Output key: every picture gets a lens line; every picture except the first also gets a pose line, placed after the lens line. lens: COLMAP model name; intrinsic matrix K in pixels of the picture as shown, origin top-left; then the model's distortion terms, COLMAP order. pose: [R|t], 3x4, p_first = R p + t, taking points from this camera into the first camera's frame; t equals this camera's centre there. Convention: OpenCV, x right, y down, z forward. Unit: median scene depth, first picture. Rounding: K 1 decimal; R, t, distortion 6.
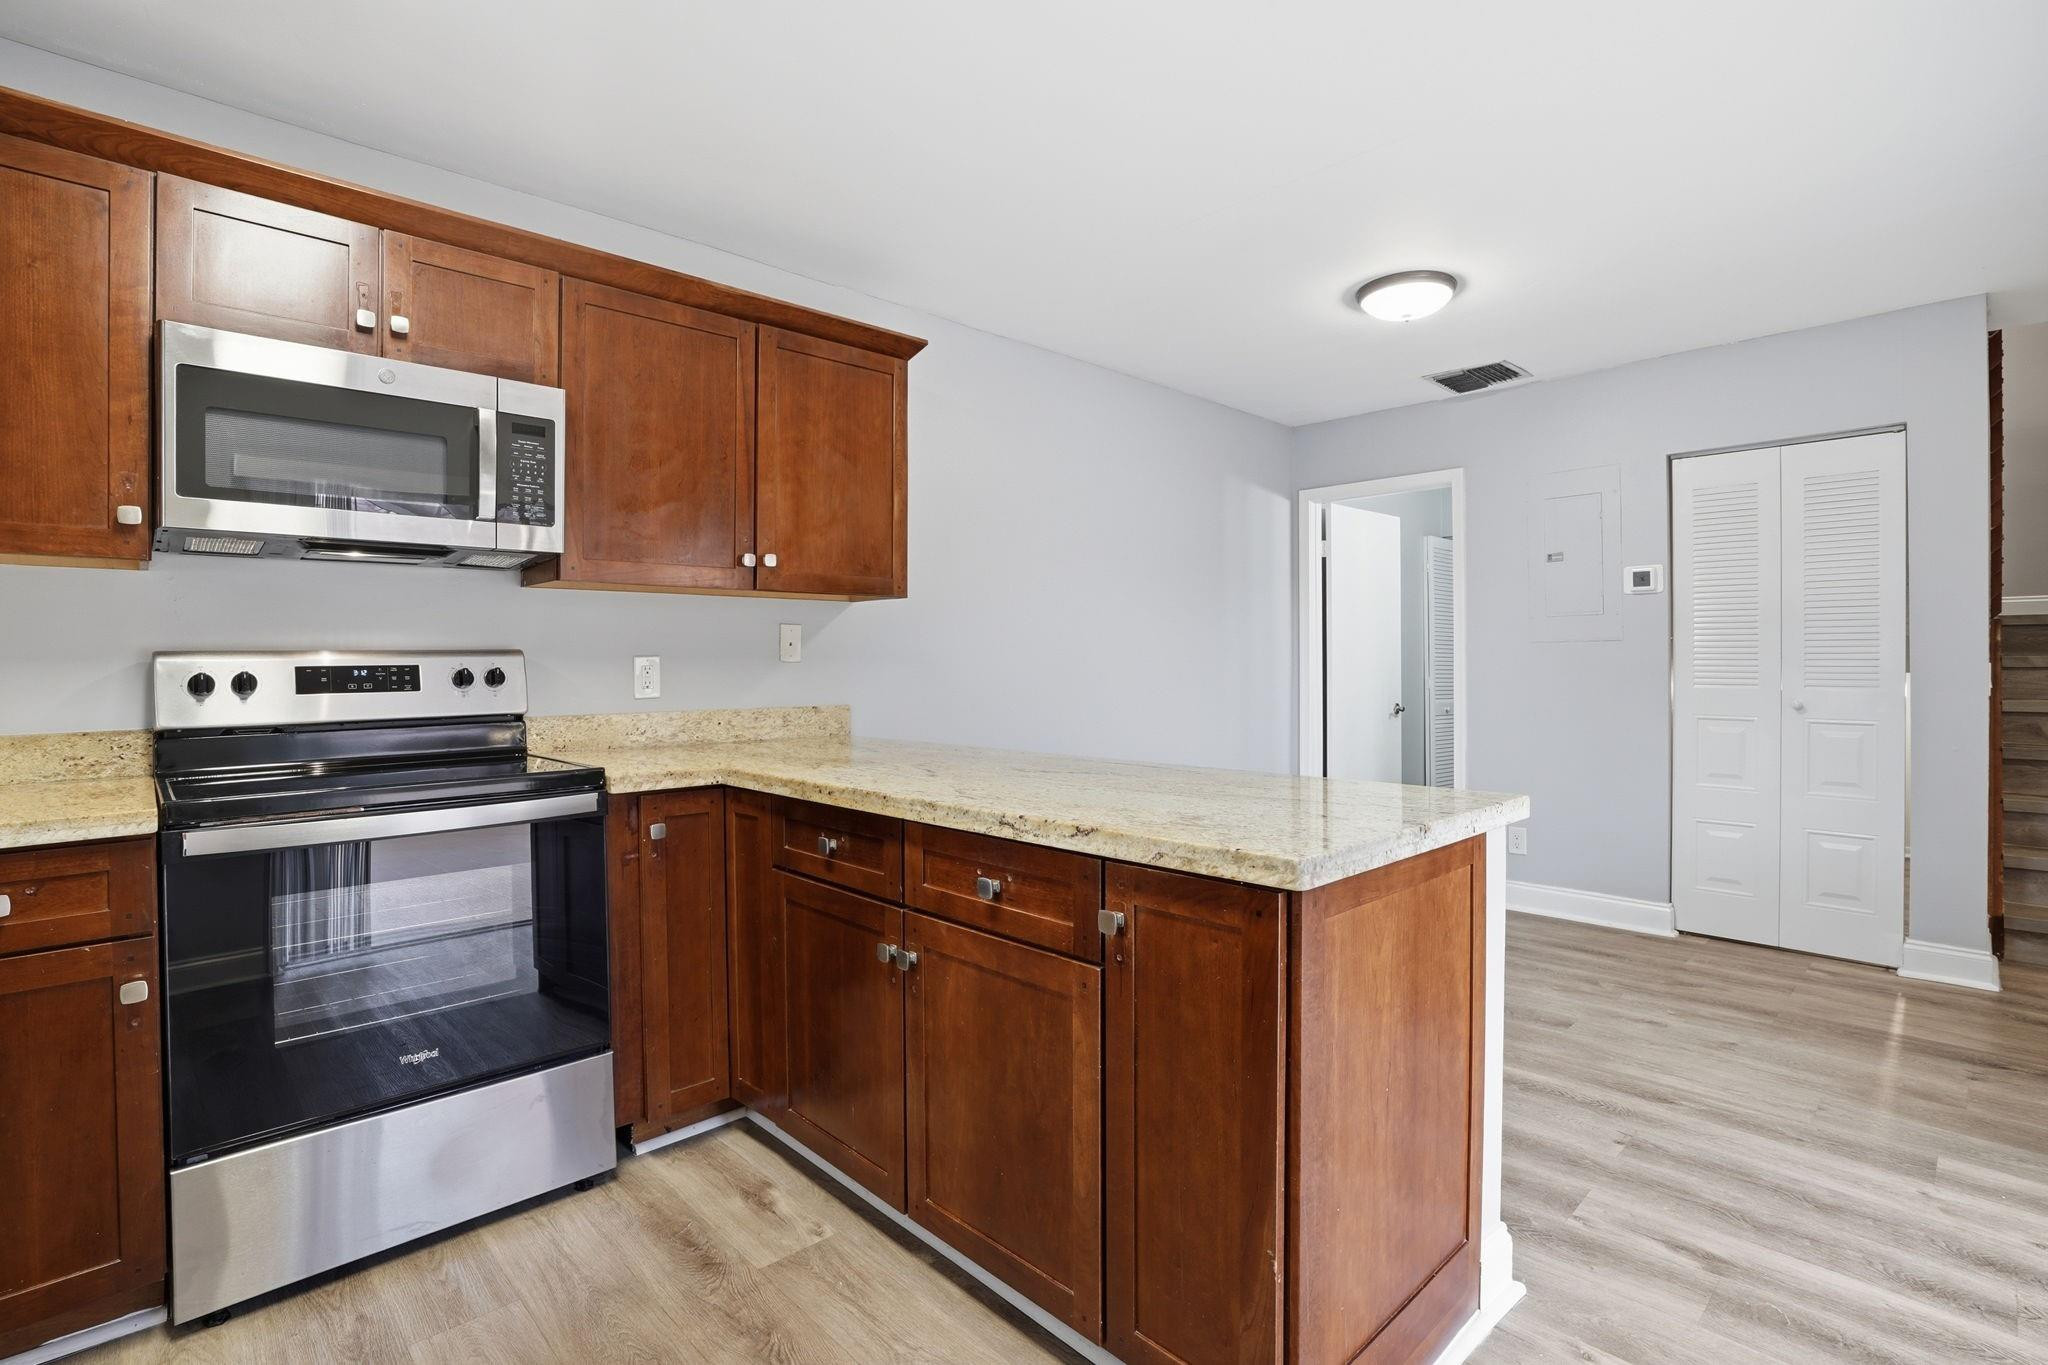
lens RADIAL K [[959.3, 0, 1009.5], [0, 959.3, 665.1], [0, 0, 1]] dist [-0.049940, 0.015576]
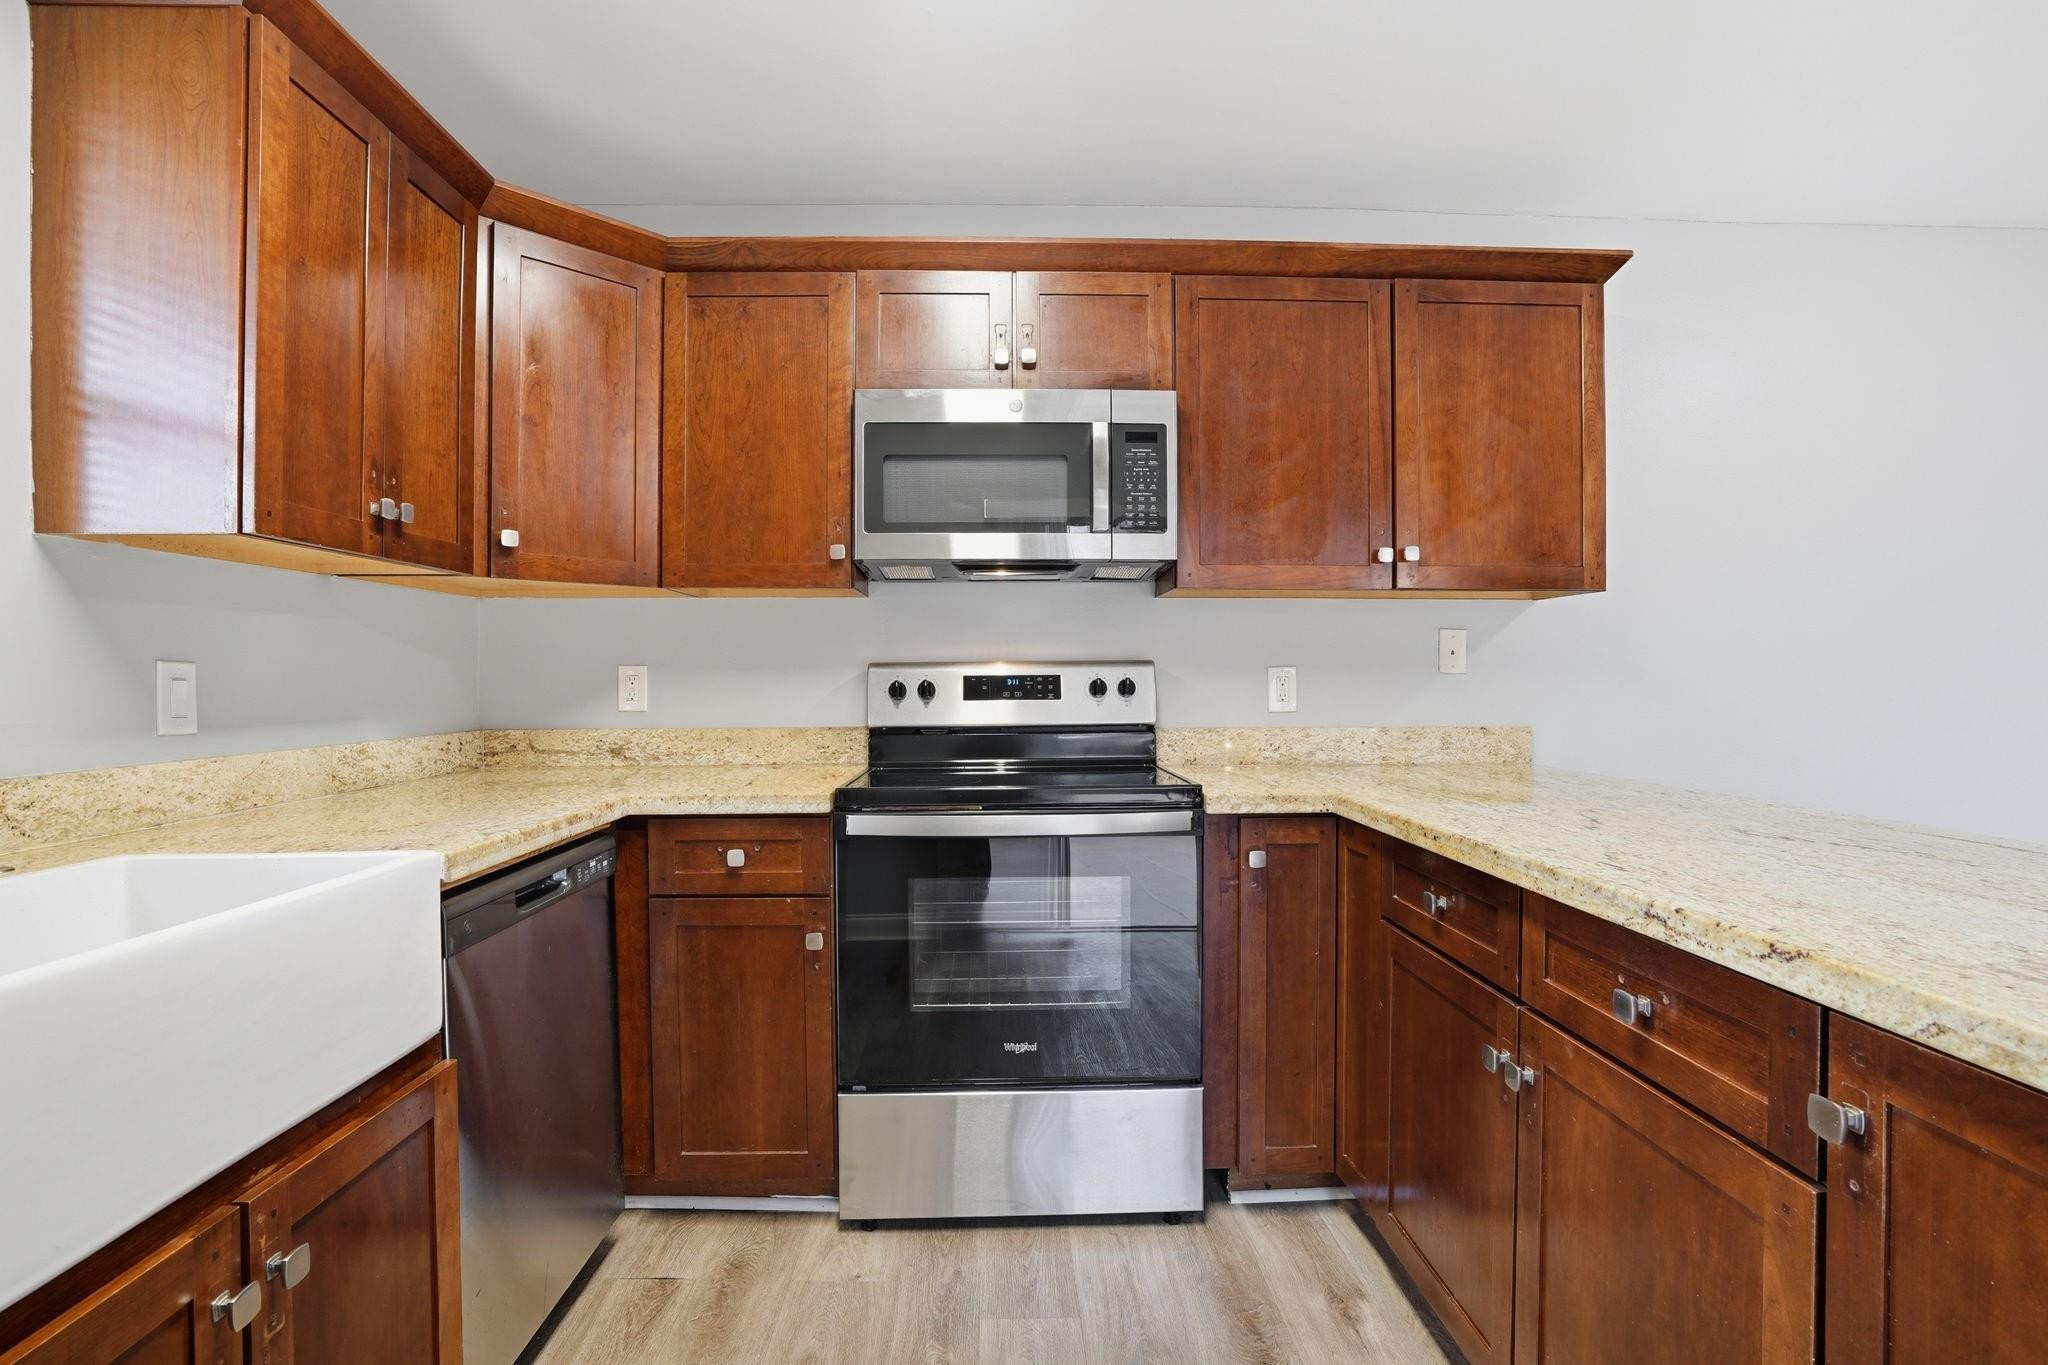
lens RADIAL K [[959.3, 0, 1043.3], [0, 959.3, 684.4], [0, 0, 1]] dist [-0.049940, 0.015576]
pose [[0.751276, 0.007968, -0.659940, 0.083057], [-0.005291, 0.999968, 0.006050, 0.004445], [0.659967, -0.001054, 0.751294, 0.193927]]
